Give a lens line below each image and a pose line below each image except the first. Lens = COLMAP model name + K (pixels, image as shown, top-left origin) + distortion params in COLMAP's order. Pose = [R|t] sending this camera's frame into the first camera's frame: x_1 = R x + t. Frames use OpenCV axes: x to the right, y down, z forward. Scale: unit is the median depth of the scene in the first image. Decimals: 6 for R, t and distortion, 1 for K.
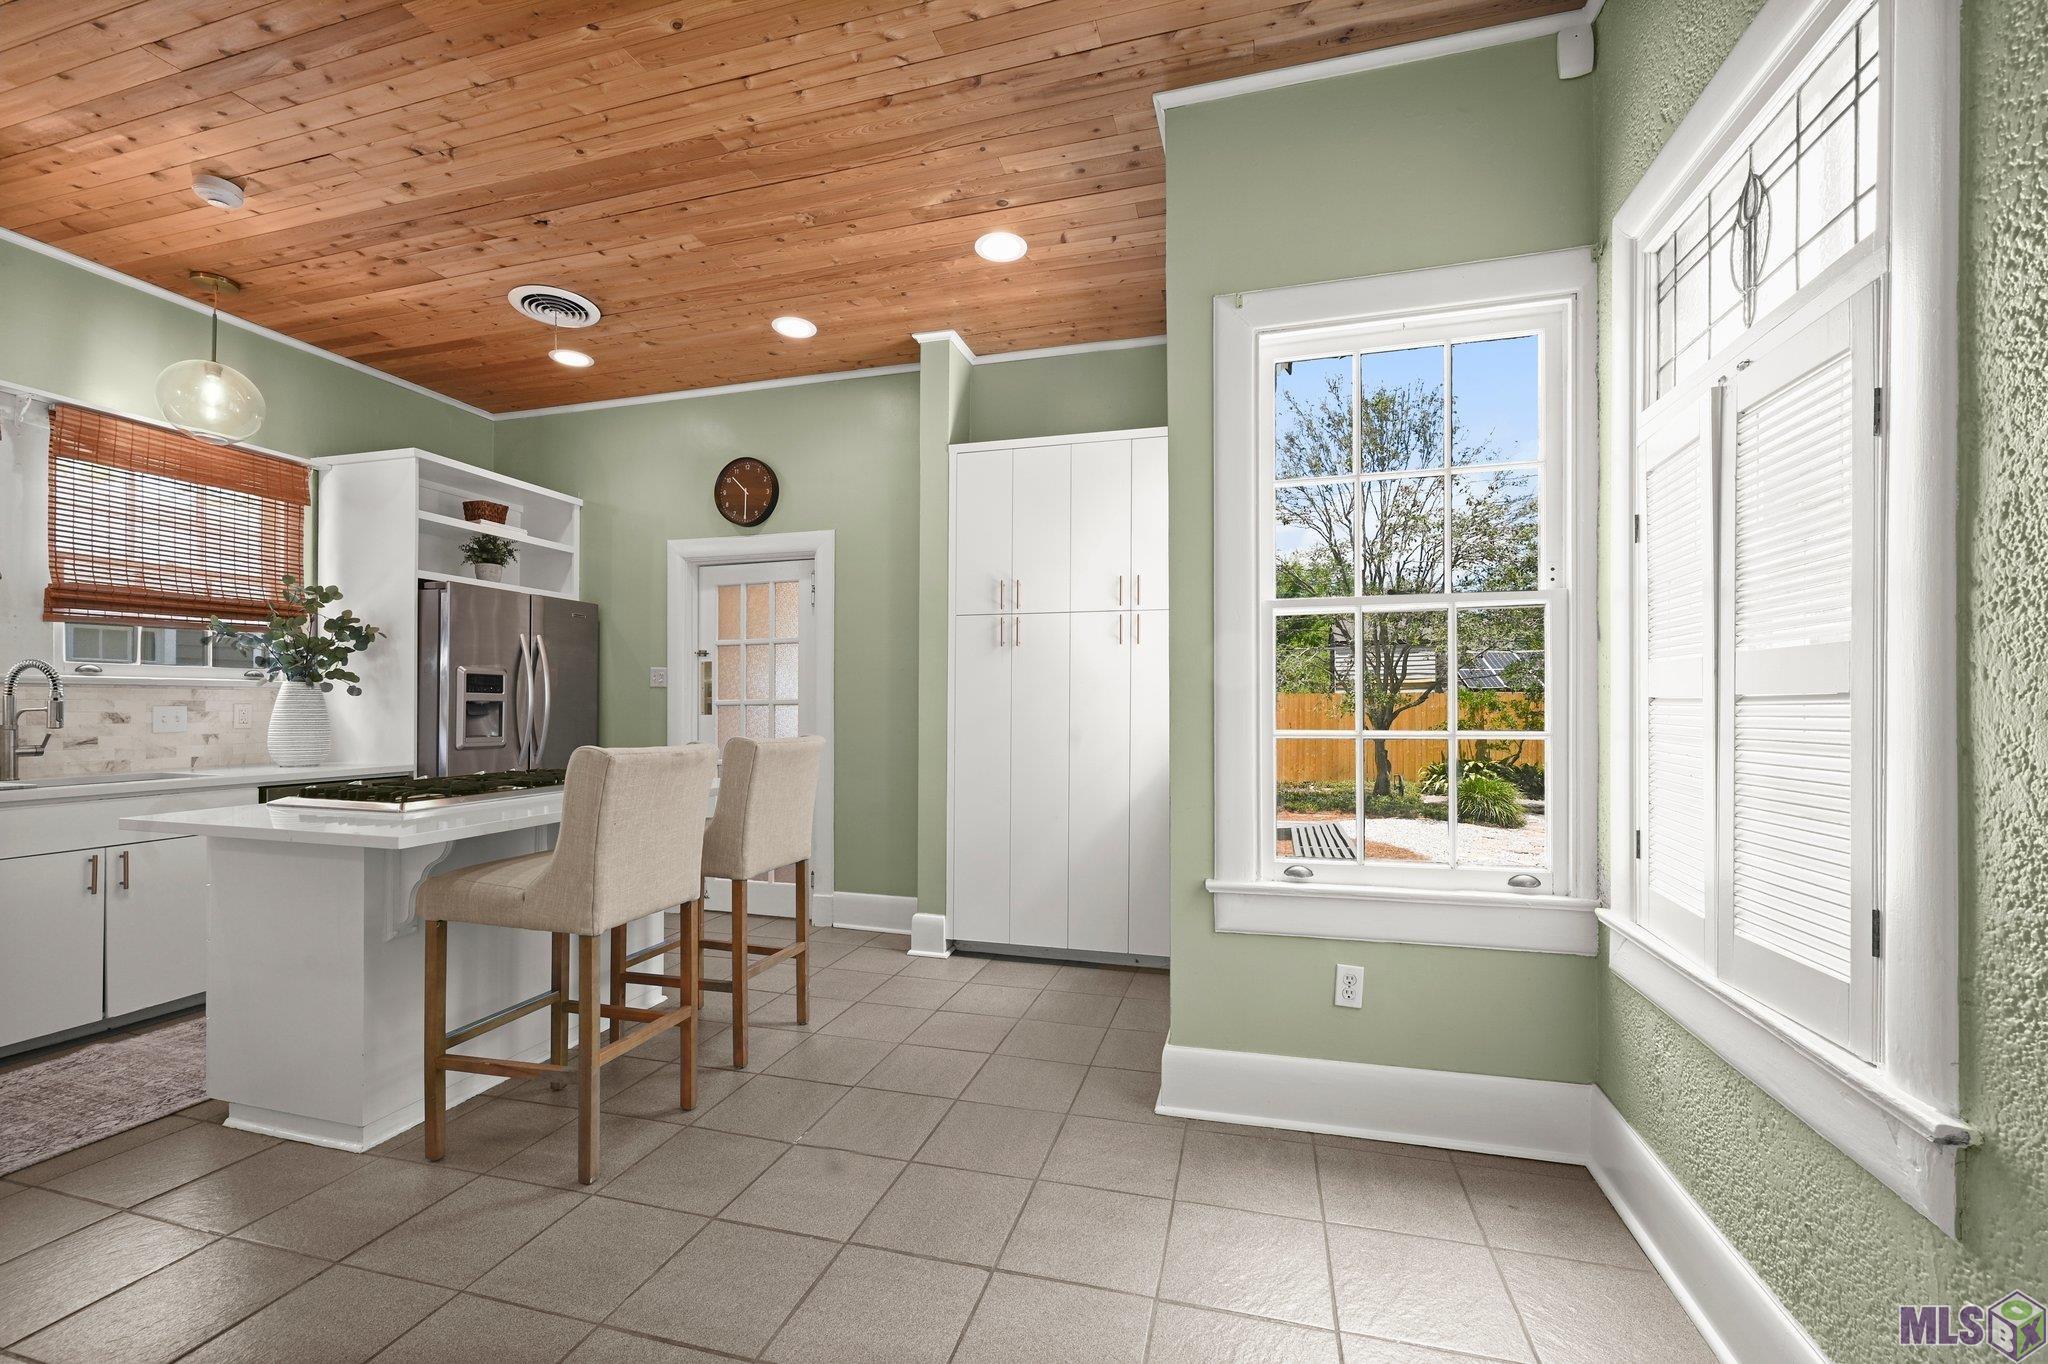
lens RADIAL K [[815.7, 0, 1043.2], [0, 815.7, 705.8], [0, 0, 1]] dist [0.000046, 0.000127]
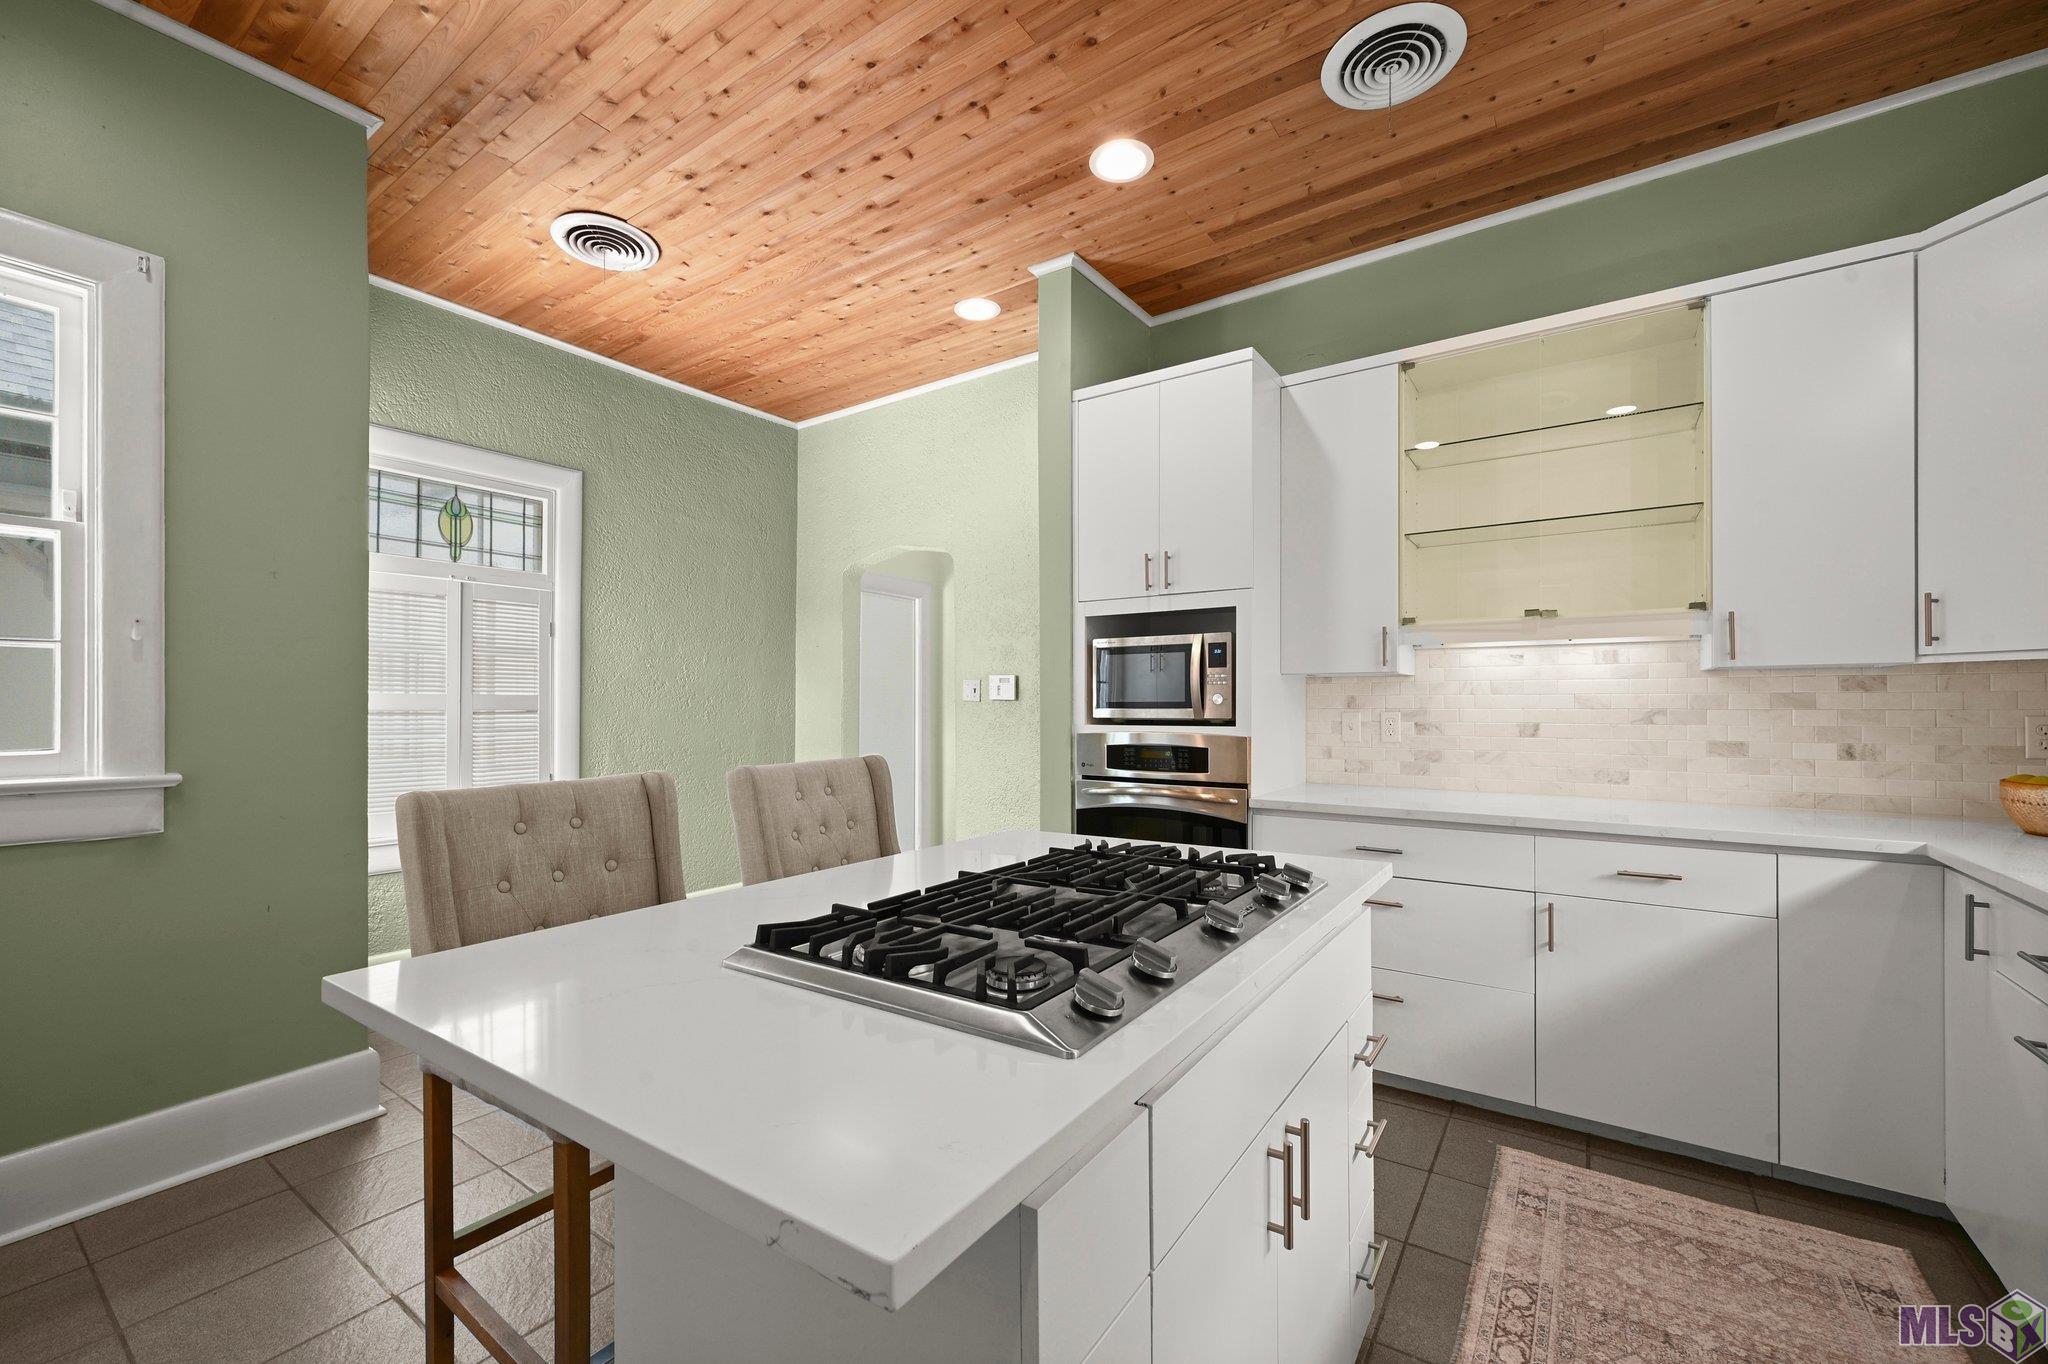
lens RADIAL K [[818.5, 0, 1031.0], [0, 818.5, 697.4], [0, 0, 1]] dist [-0.001456, -0.000048]
pose [[-0.942637, 0.005443, 0.333776, -0.594771], [0.001873, 0.999938, -0.011019, -0.008806], [-0.333815, -0.009762, -0.942588, 1.042678]]
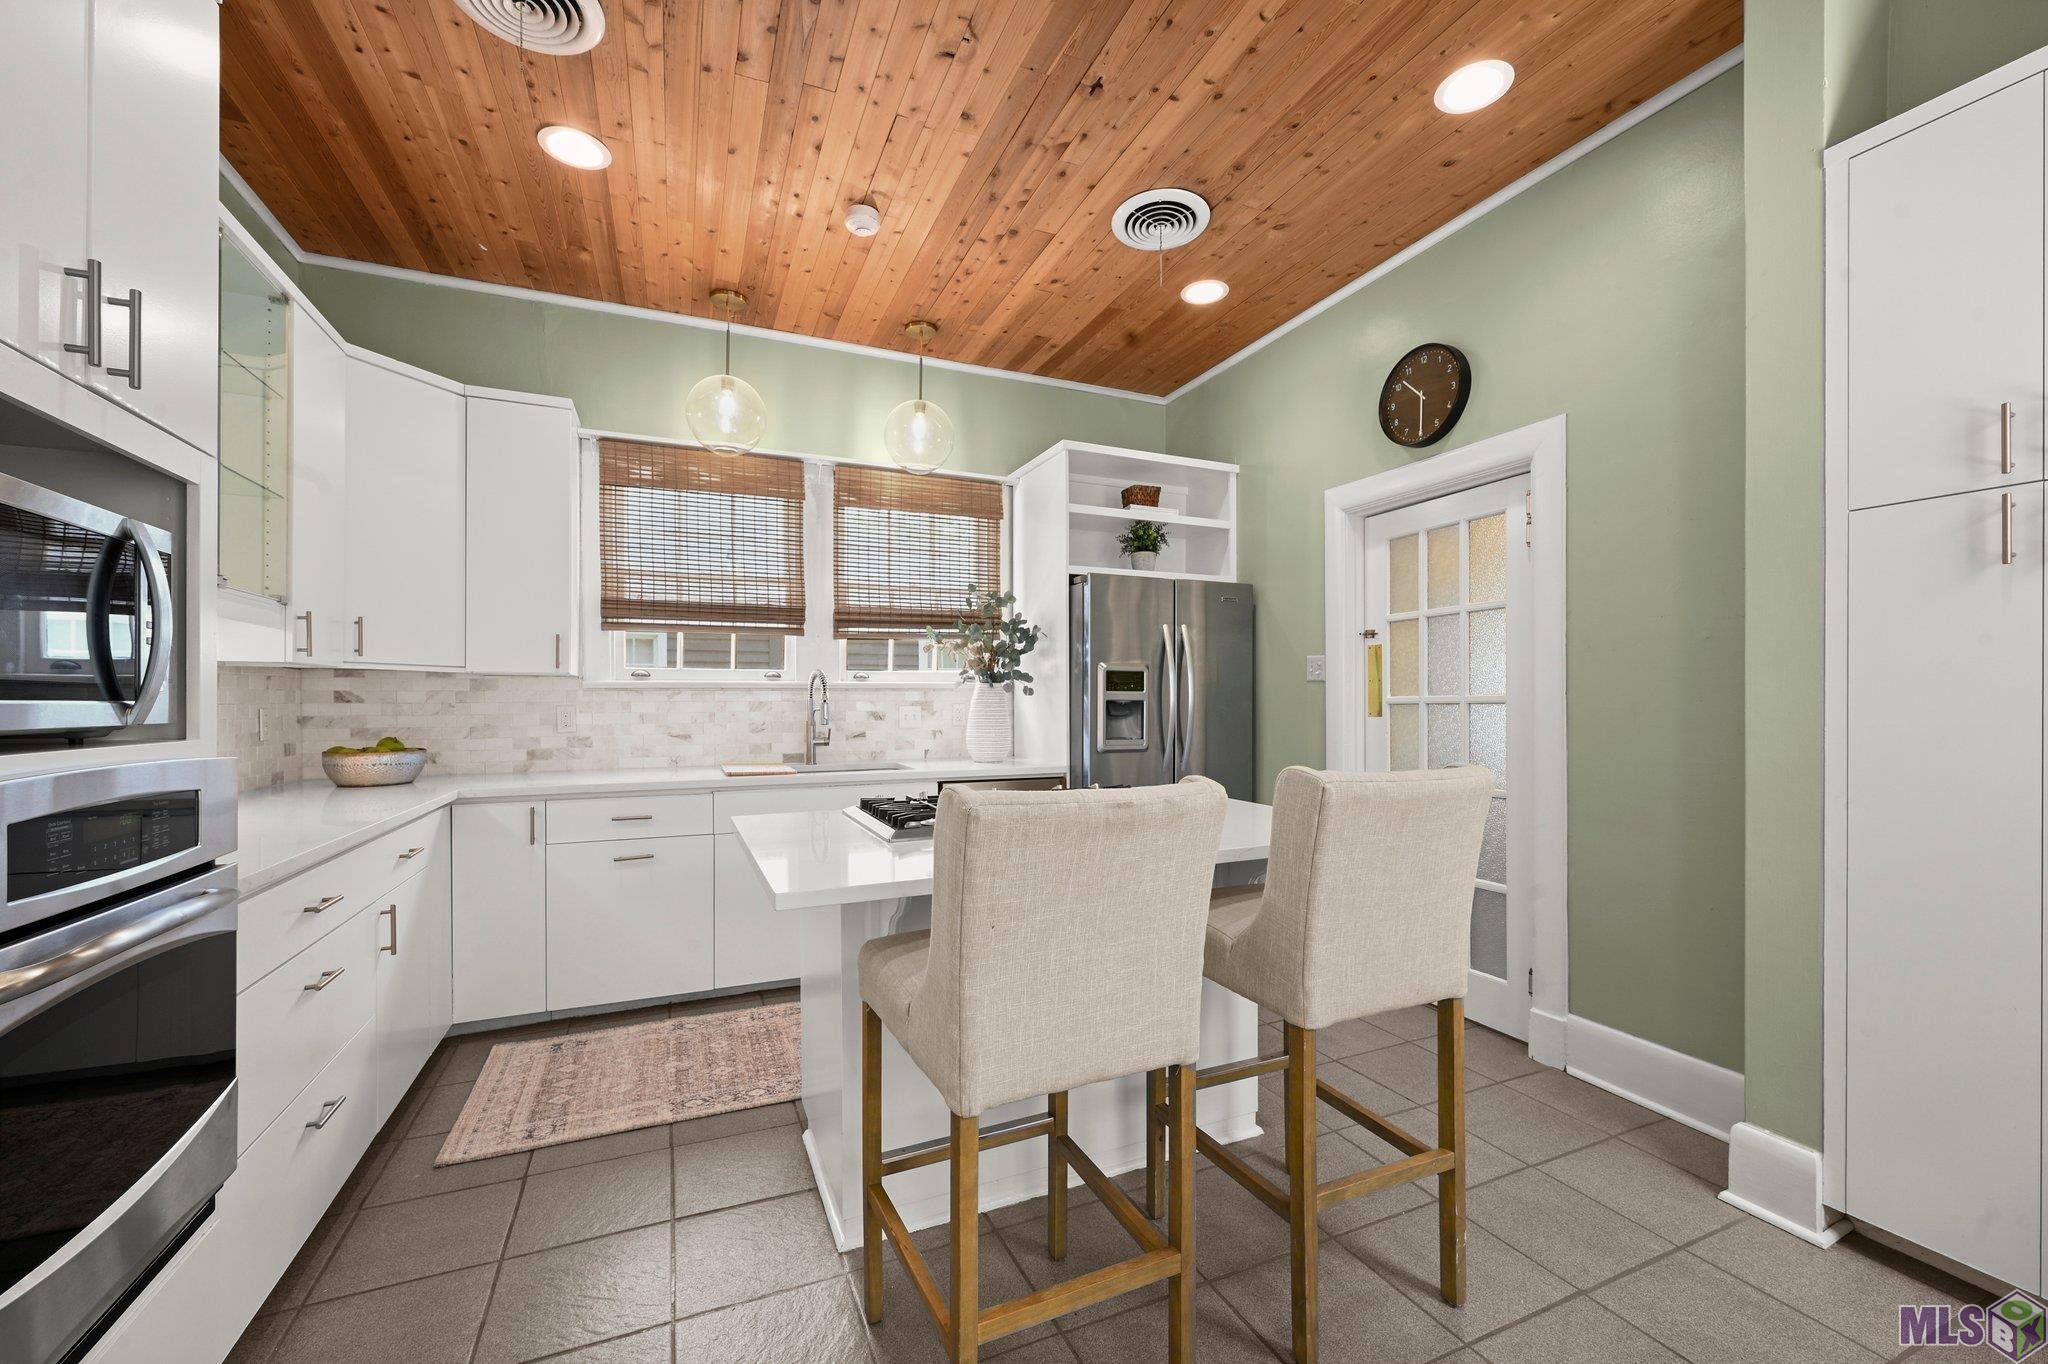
lens RADIAL K [[817.9, 0, 1030.1], [0, 817.9, 699.3], [0, 0, 1]] dist [-0.000457, 0.000193]
pose [[0.625931, -0.004165, -0.779867, -0.037260], [0.003828, 0.999990, -0.002268, -0.005271], [0.779869, -0.001566, 0.625941, 0.354946]]
